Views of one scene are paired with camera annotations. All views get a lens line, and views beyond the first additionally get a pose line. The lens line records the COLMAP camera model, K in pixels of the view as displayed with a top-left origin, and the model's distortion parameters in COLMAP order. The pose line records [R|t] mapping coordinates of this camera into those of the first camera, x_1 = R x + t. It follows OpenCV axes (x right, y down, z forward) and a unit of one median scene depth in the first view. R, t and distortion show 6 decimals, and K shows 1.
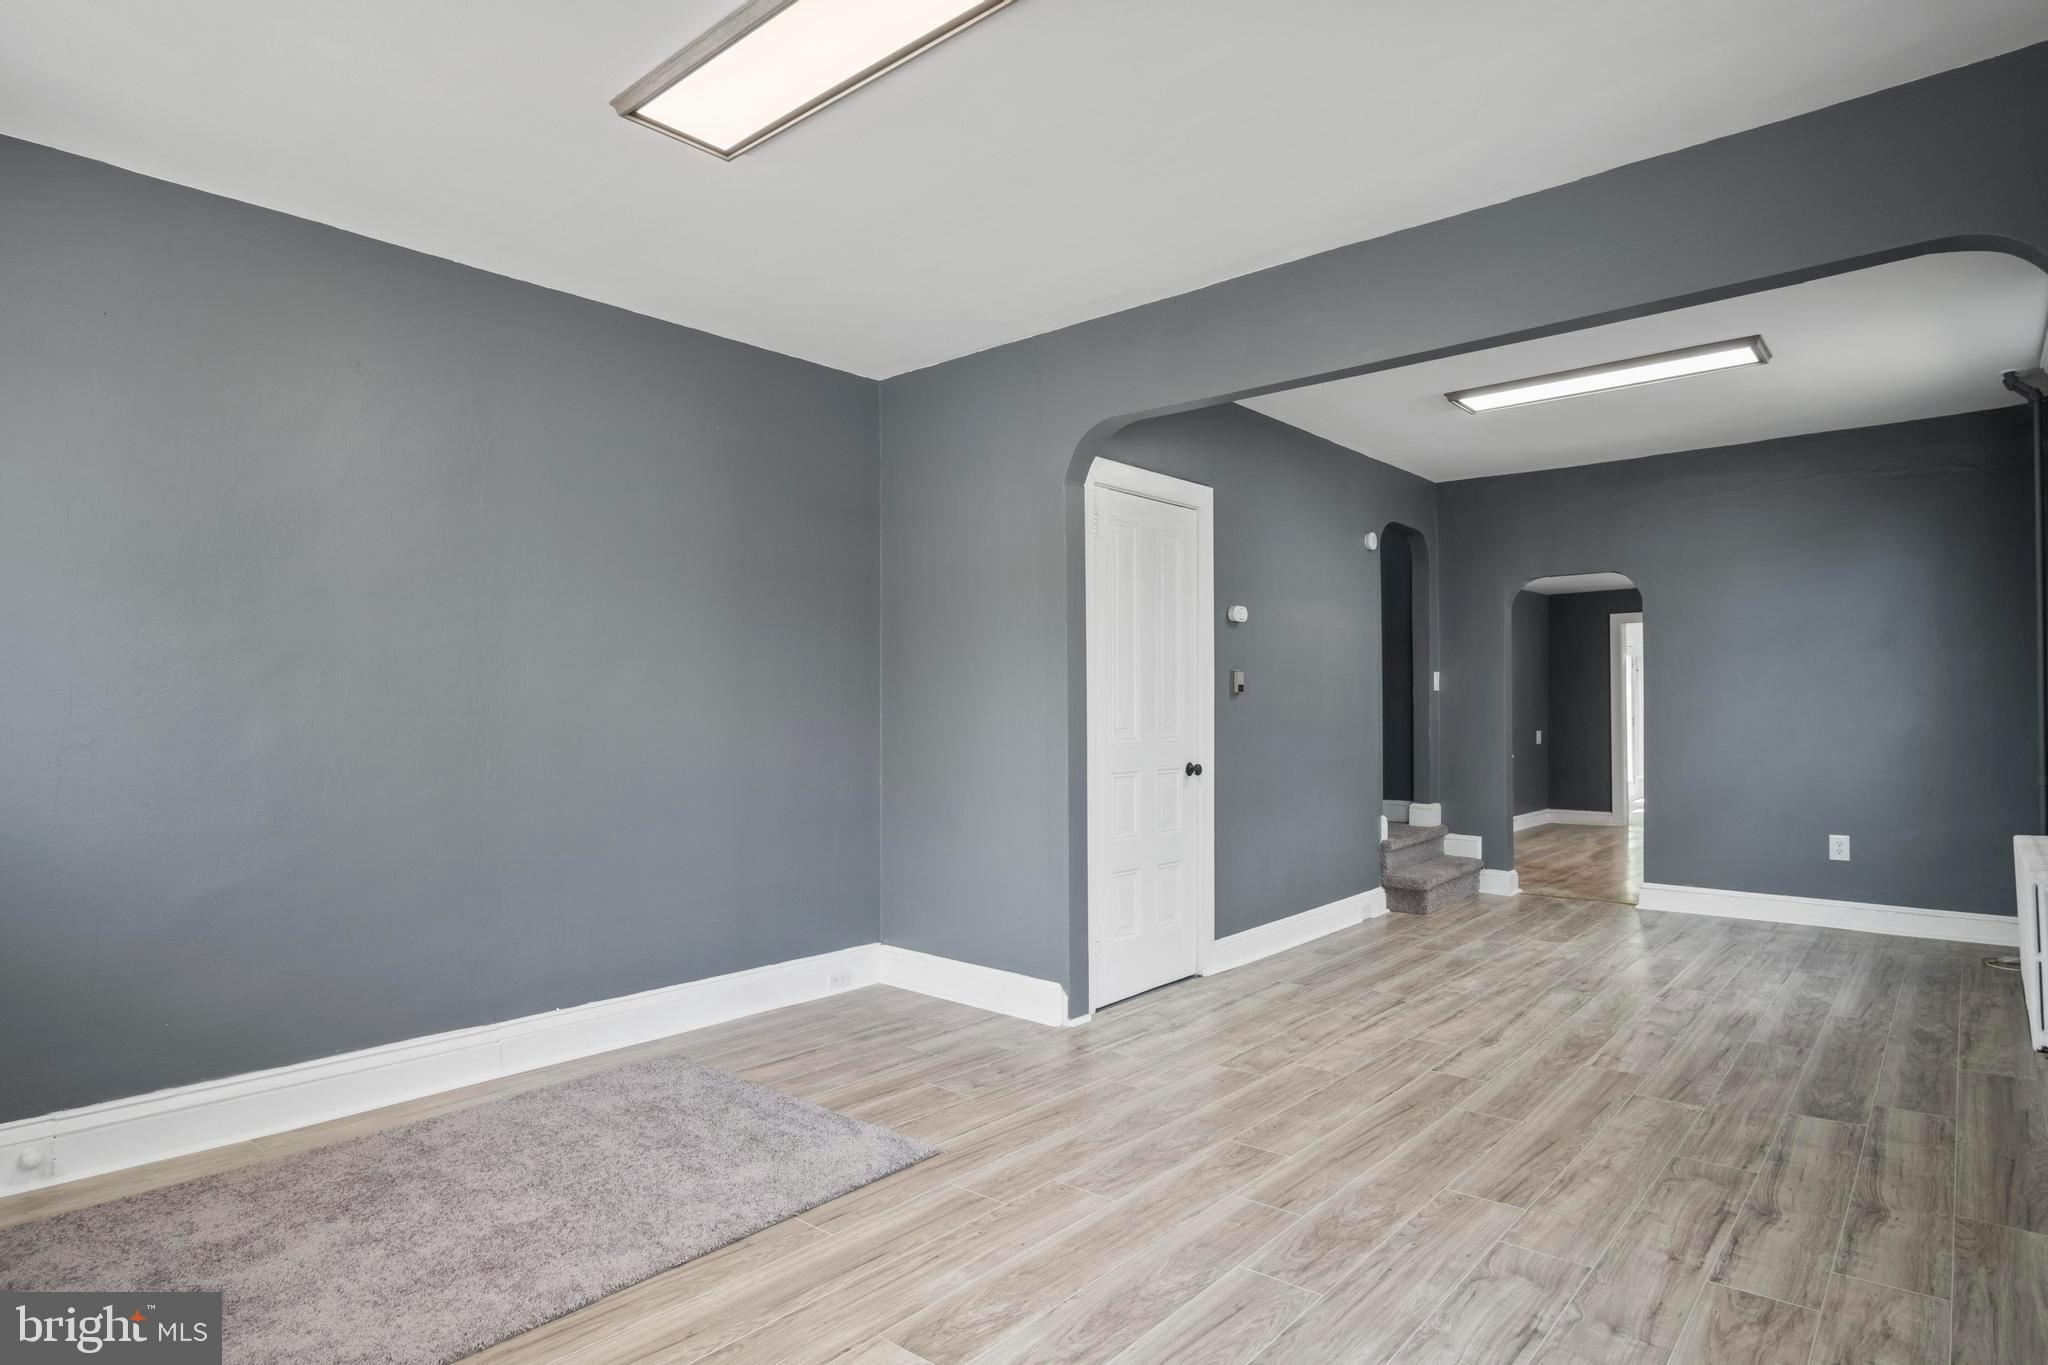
lens RADIAL K [[1108.6, 0, 1024.8], [0, 1108.6, 699.9], [0, 0, 1]] dist [-0.025906, 0.001219]
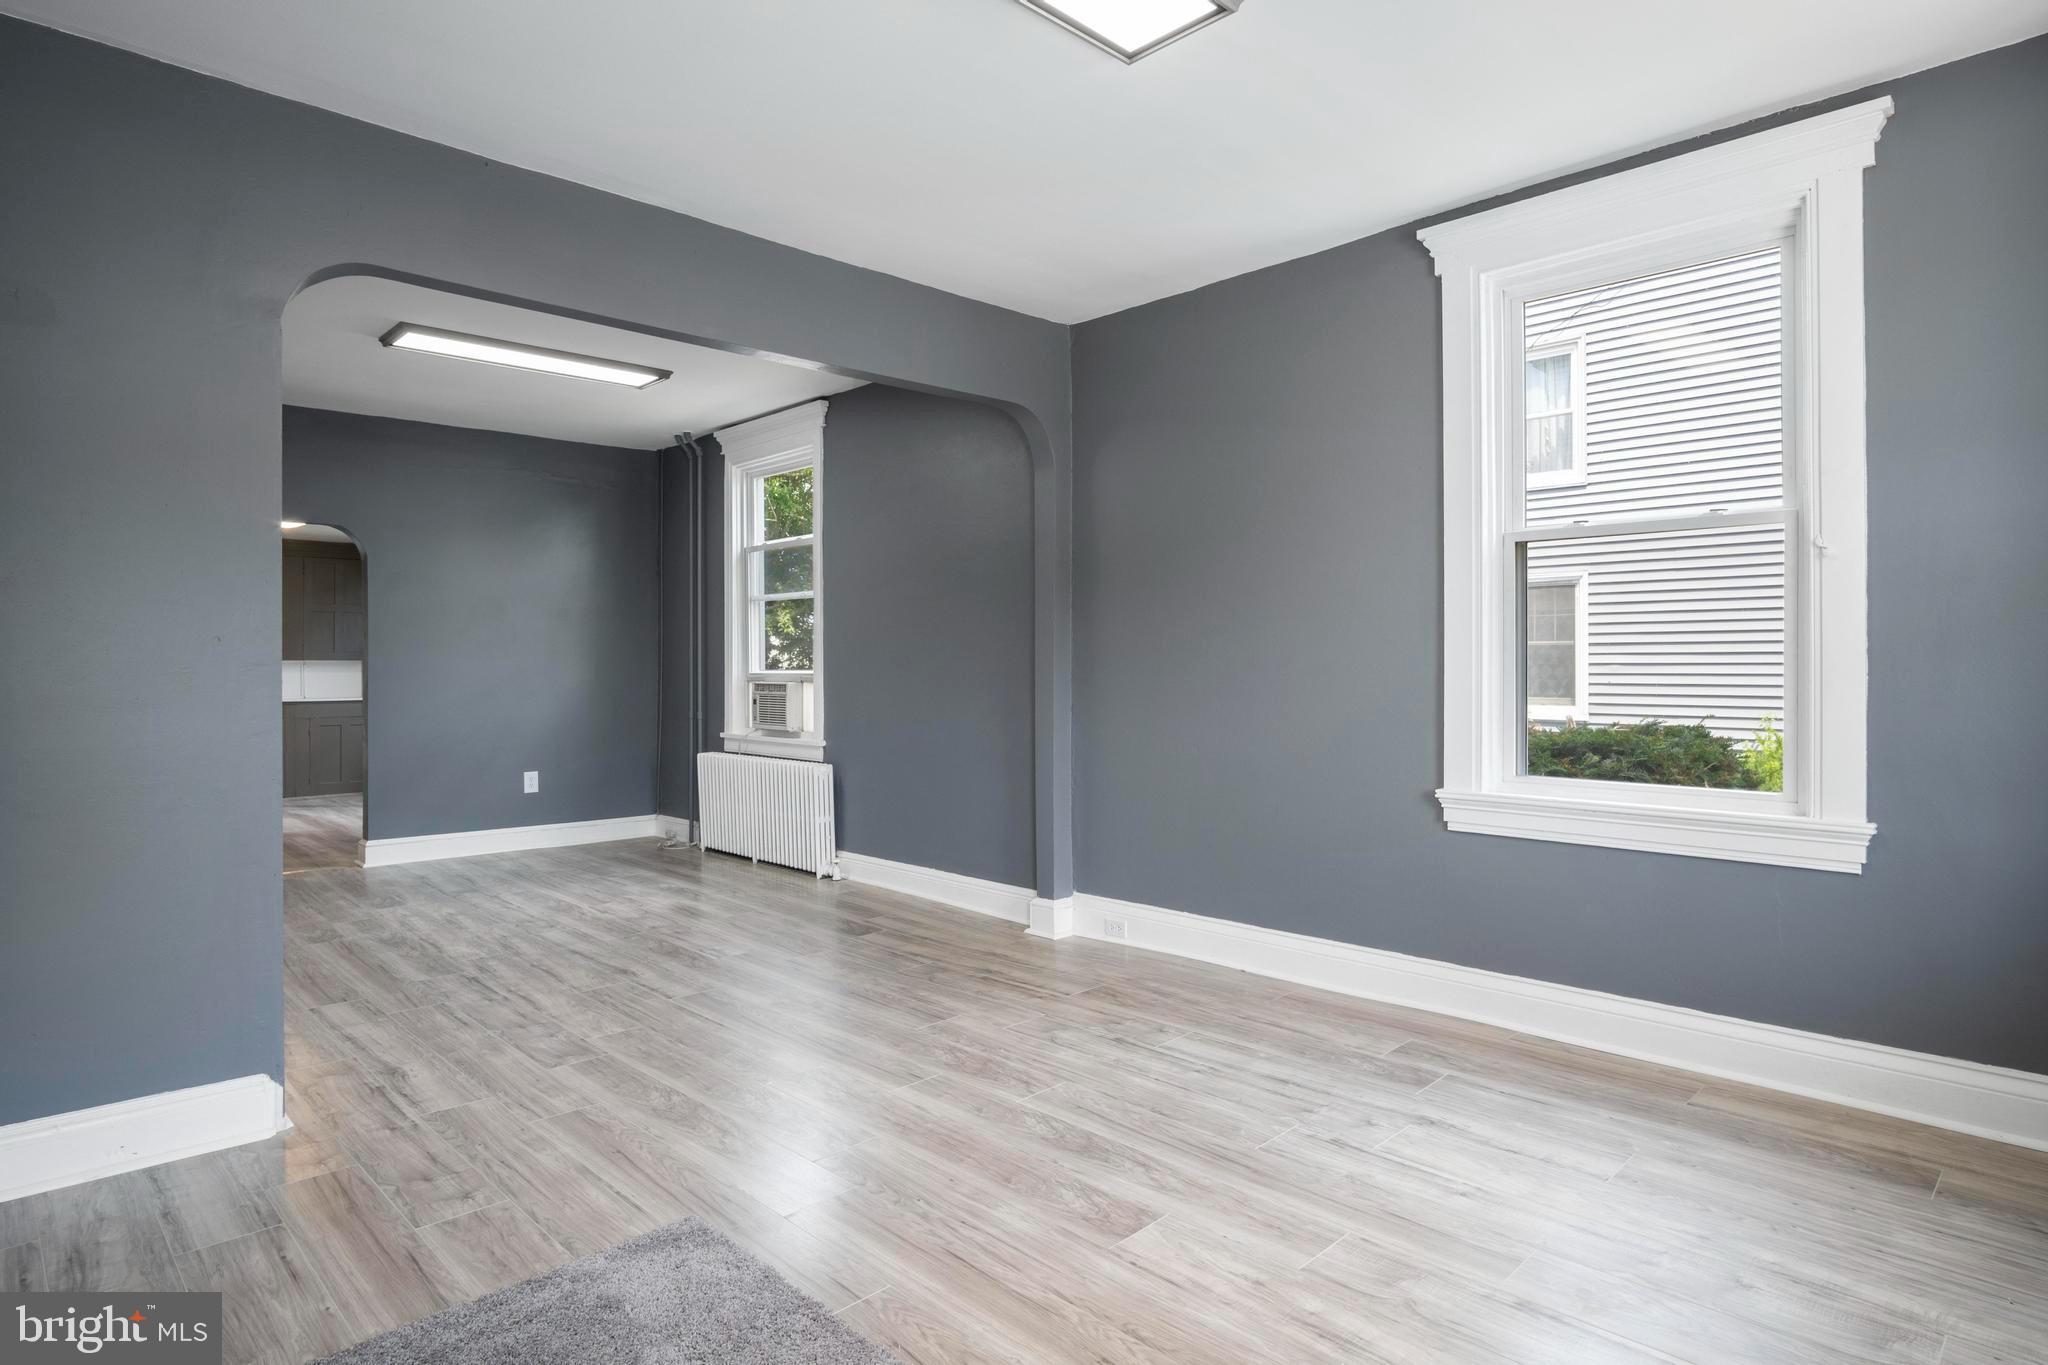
lens RADIAL K [[1108.6, 0, 1029.6], [0, 1108.6, 672.8], [0, 0, 1]] dist [-0.025906, 0.001219]
pose [[0.076511, -0.002685, 0.997065, -0.600697], [-0.006113, 0.999976, 0.003161, 0.009822], [-0.997050, -0.006337, 0.076493, 0.500896]]
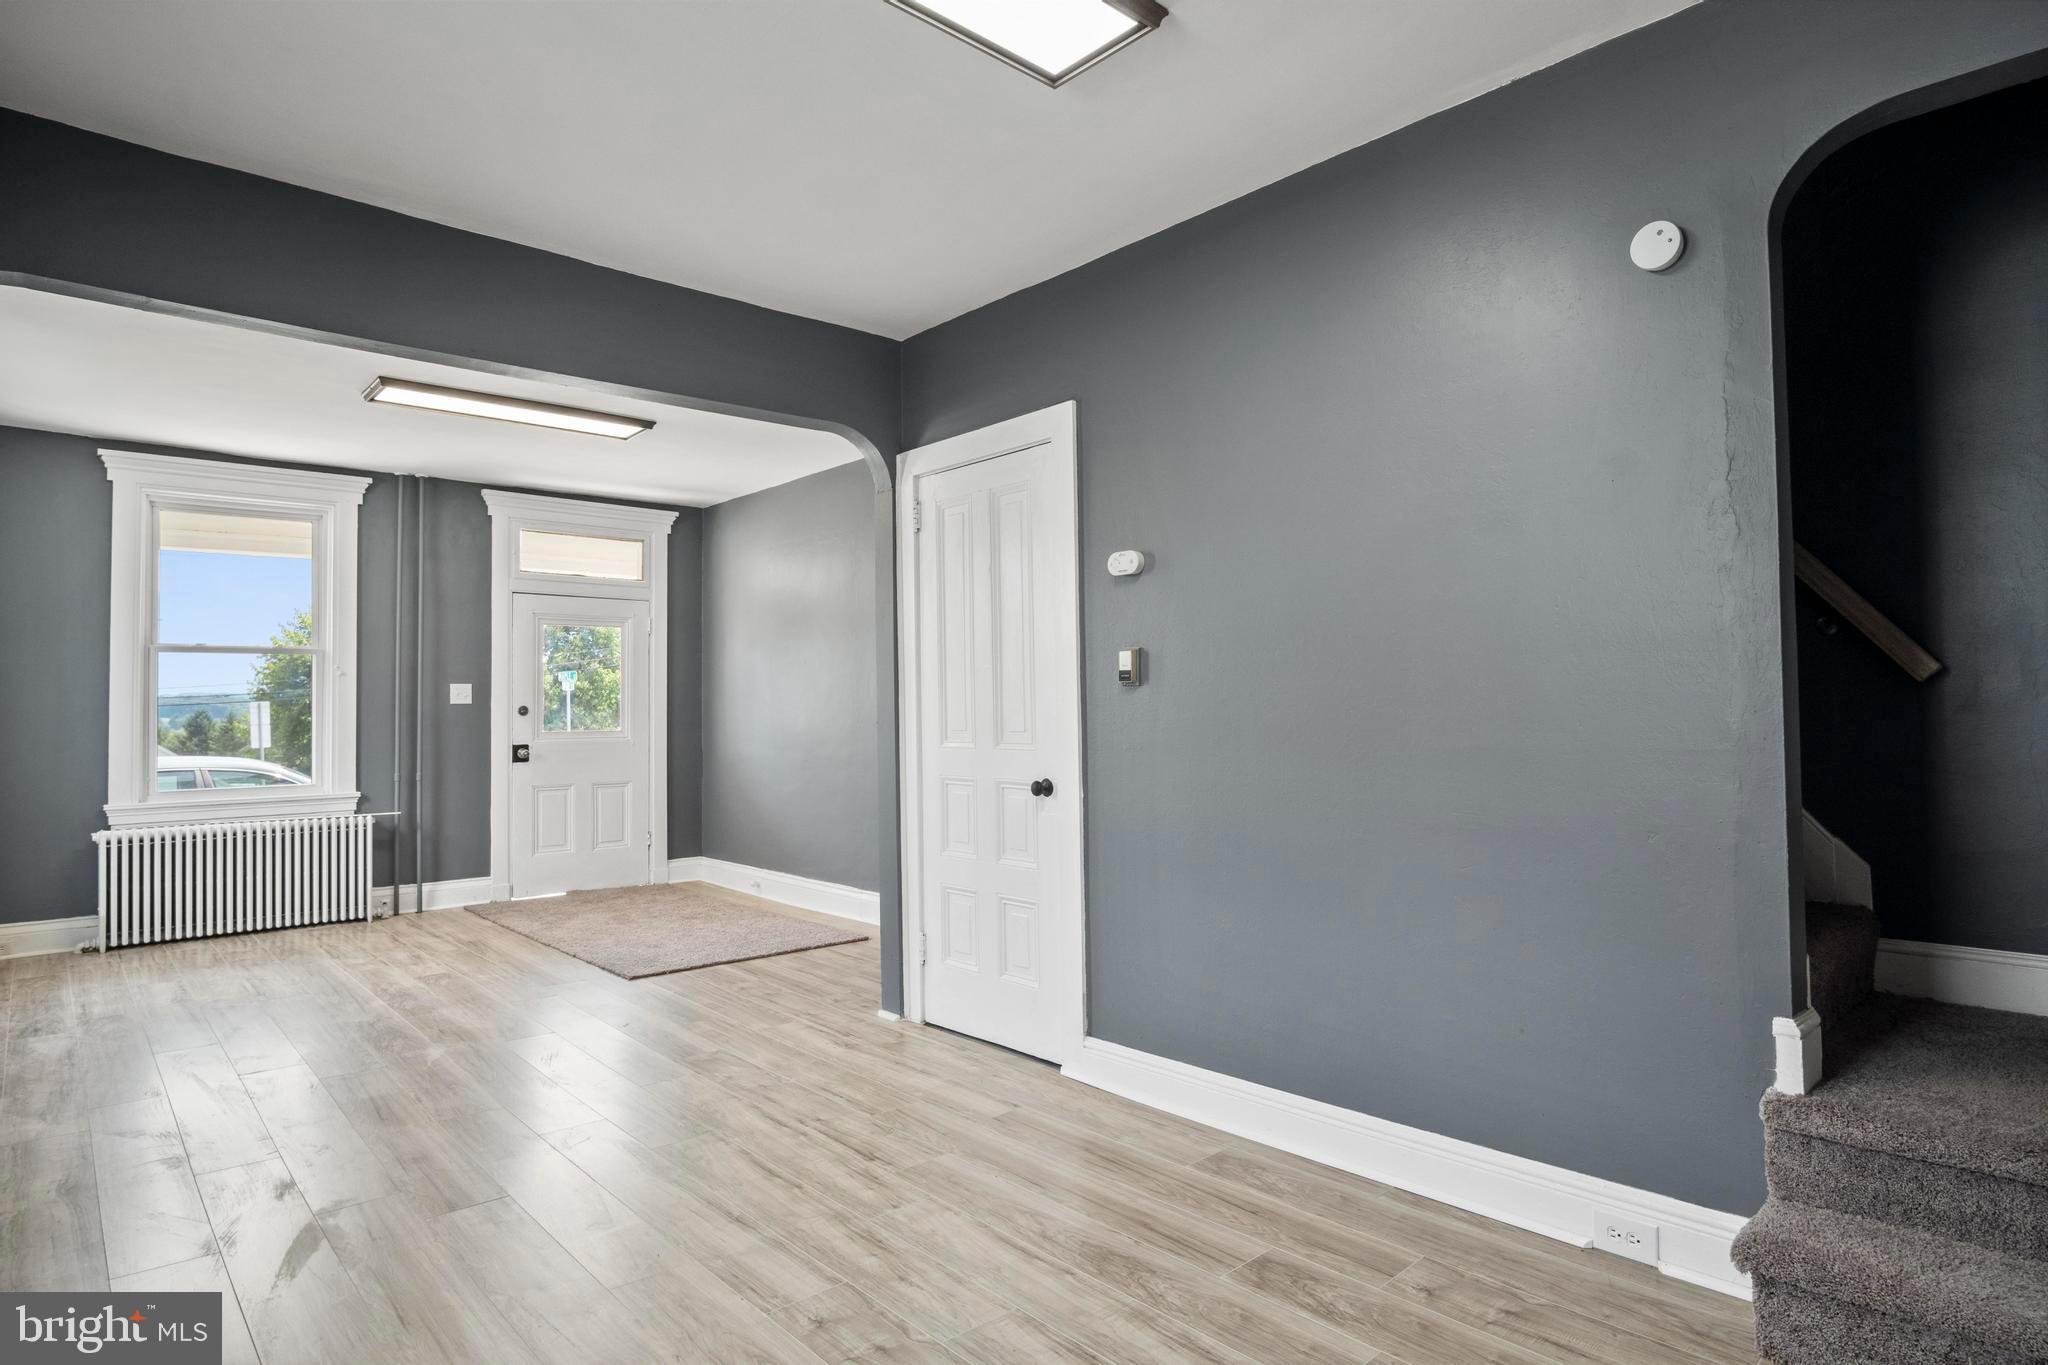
lens RADIAL K [[1108.6, 0, 1020.5], [0, 1108.6, 679.2], [0, 0, 1]] dist [-0.025906, 0.001219]
pose [[-0.119976, -0.020106, -0.992573, 1.074343], [0.018057, 0.999585, -0.022430, 0.006327], [0.992613, -0.020614, -0.119564, 1.277568]]
